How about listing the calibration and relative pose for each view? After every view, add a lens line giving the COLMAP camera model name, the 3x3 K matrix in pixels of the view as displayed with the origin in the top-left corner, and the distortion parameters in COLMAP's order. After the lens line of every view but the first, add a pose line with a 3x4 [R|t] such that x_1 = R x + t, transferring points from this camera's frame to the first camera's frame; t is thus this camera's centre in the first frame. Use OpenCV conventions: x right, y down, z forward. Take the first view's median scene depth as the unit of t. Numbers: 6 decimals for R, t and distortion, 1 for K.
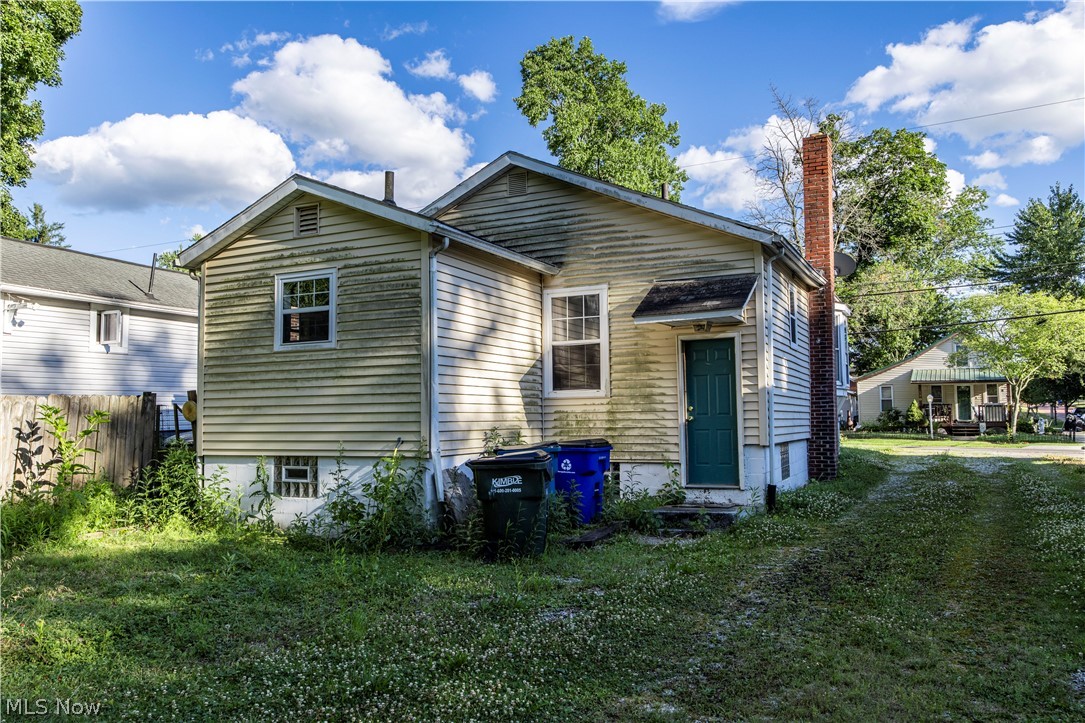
lens RADIAL K [[838.6, 0, 539.0], [0, 838.6, 359.7], [0, 0, 1]] dist [-0.003730, 0.002237]
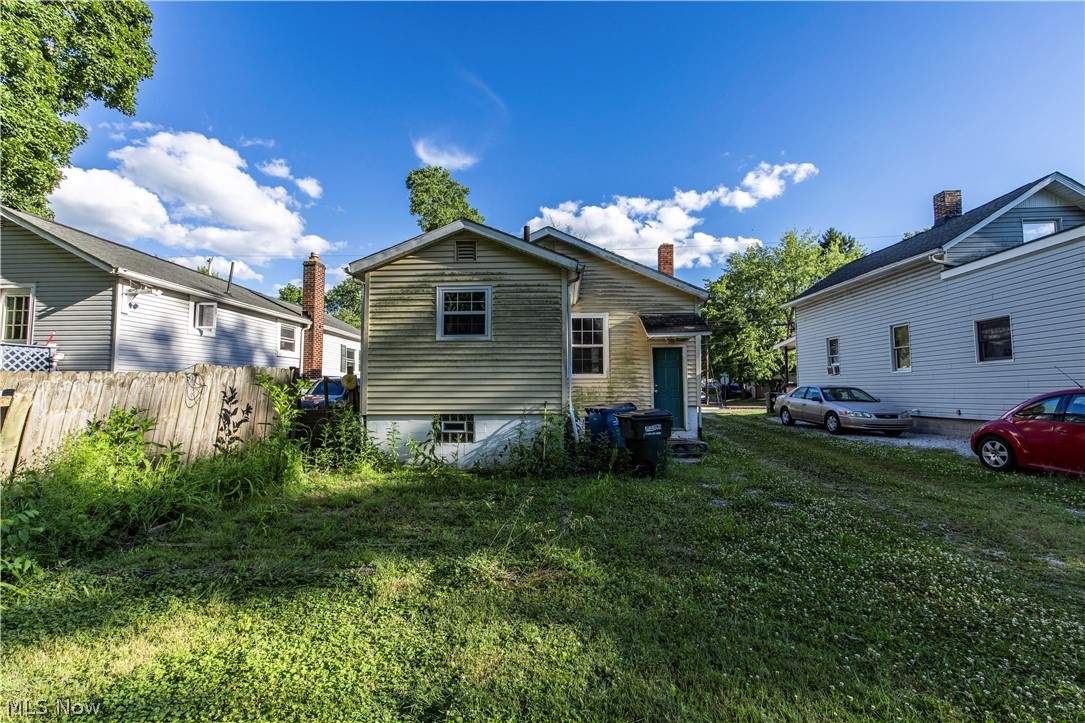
lens RADIAL K [[459.1, 0, 545.9], [0, 459.1, 366.0], [0, 0, 1]] dist [0.000854, -0.000960]
pose [[0.912354, 0.034478, 0.407948, -0.435735], [-0.037470, 0.999298, -0.000657, 0.025227], [-0.407684, -0.014687, 0.913005, 0.205283]]
